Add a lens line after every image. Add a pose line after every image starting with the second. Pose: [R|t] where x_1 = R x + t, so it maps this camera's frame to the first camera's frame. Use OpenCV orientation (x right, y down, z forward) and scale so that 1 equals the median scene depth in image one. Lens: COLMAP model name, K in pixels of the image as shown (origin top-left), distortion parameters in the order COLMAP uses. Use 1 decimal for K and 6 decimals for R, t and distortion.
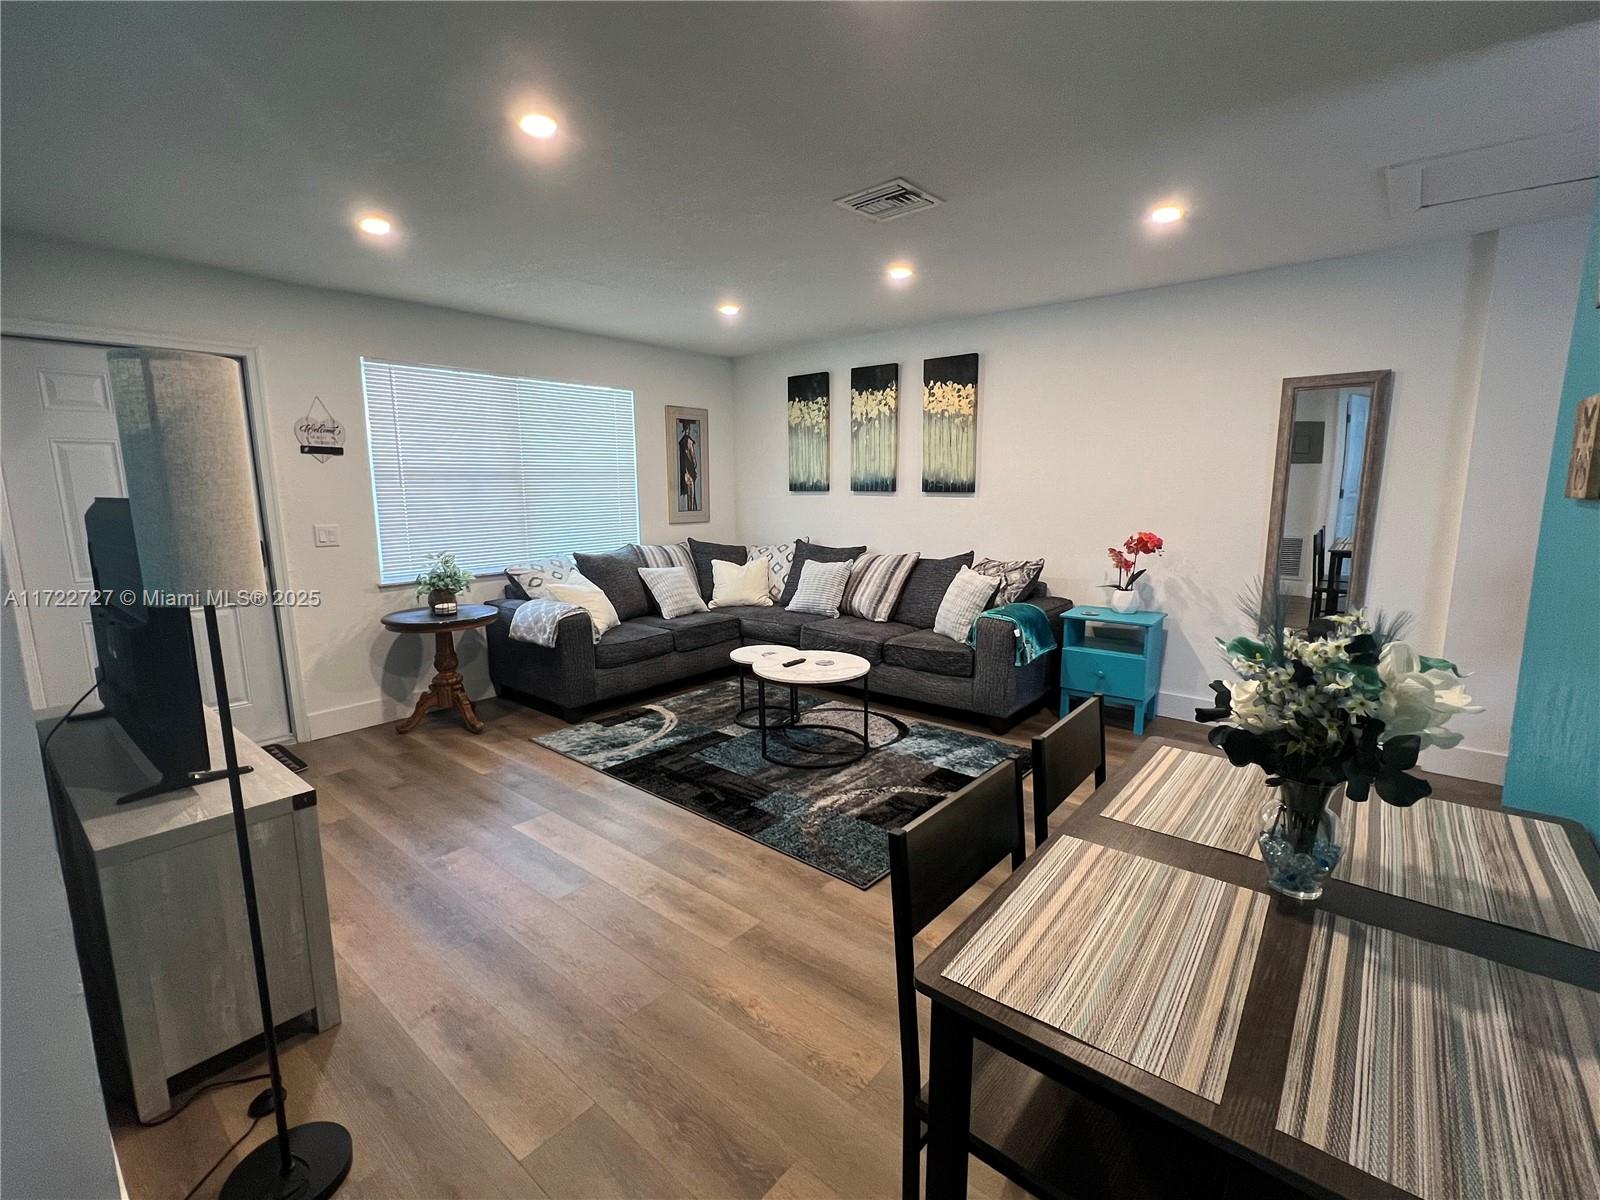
lens RADIAL K [[721.2, 0, 800.2], [0, 721.2, 598.1], [0, 0, 1]] dist [-0.002392, -0.000004]
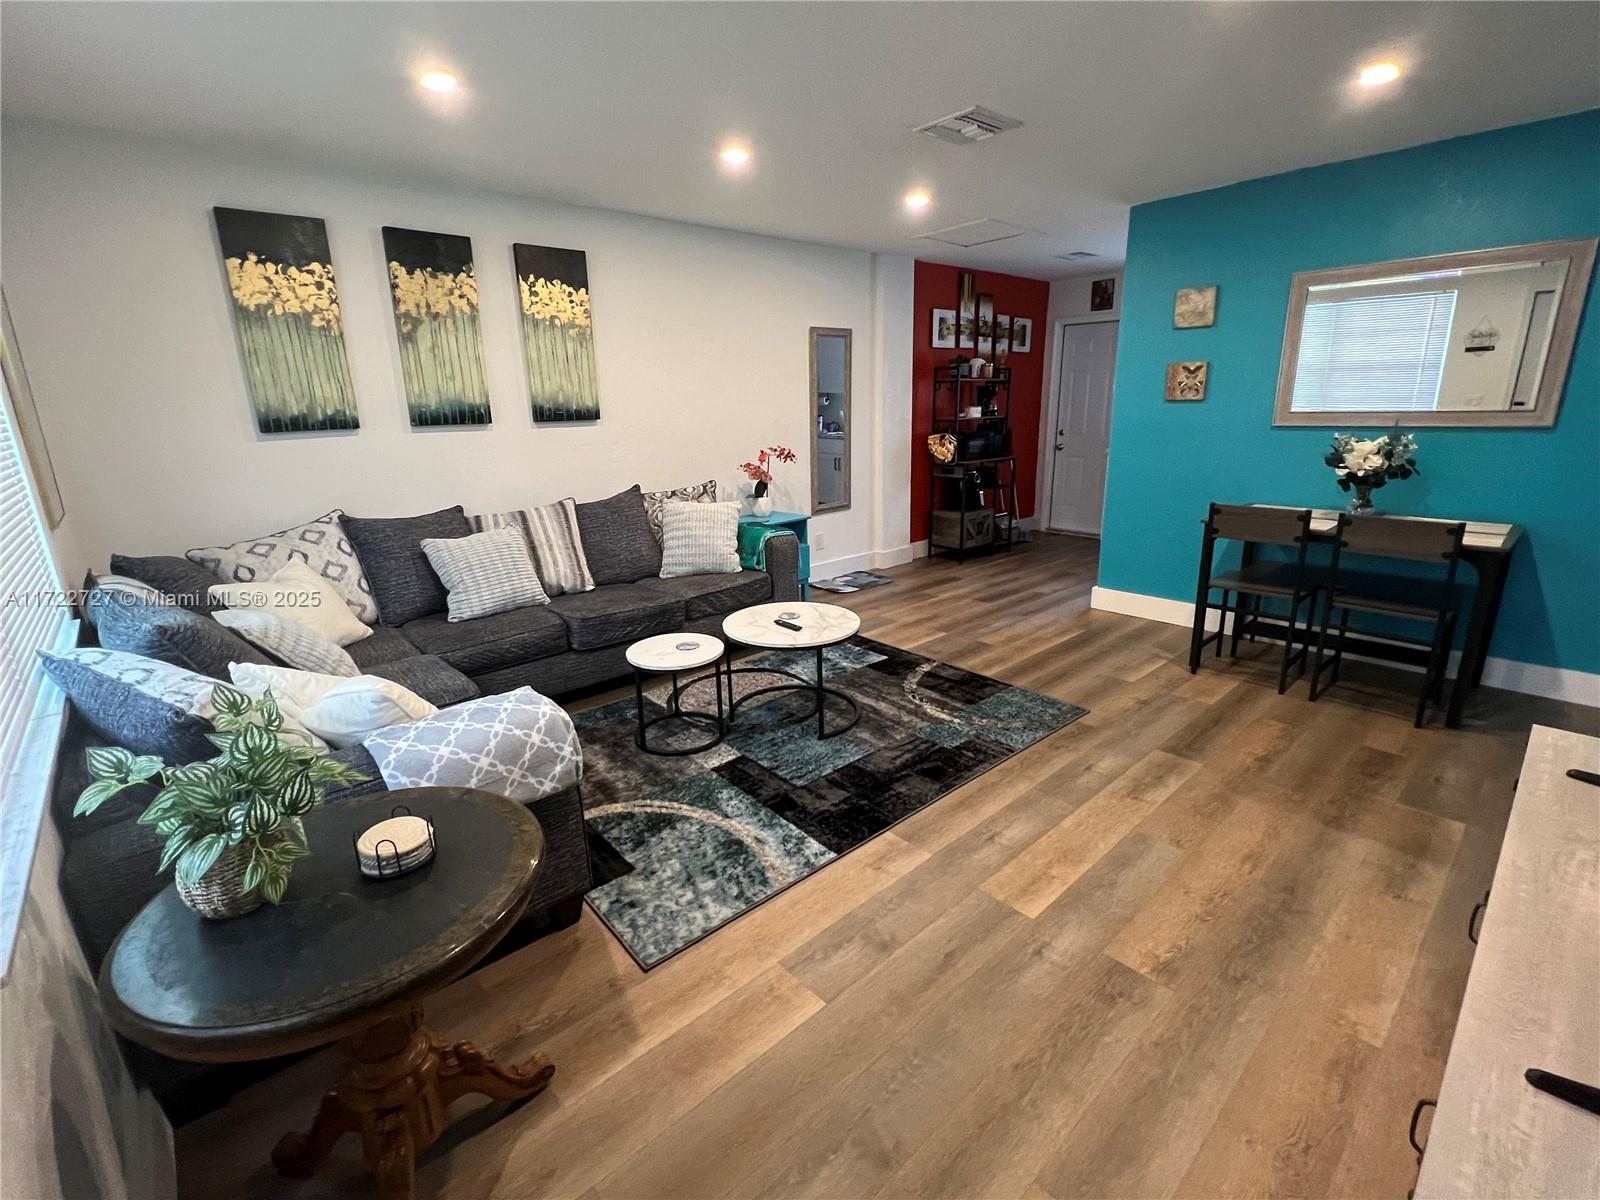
lens RADIAL K [[721.2, 0, 798.0], [0, 721.2, 594.7], [0, 0, 1]] dist [-0.002392, -0.000004]
pose [[0.135594, -0.258579, 0.956426, -0.694466], [0.179624, 0.955760, 0.232934, -0.118890], [-0.974346, 0.140213, 0.176042, 0.732355]]
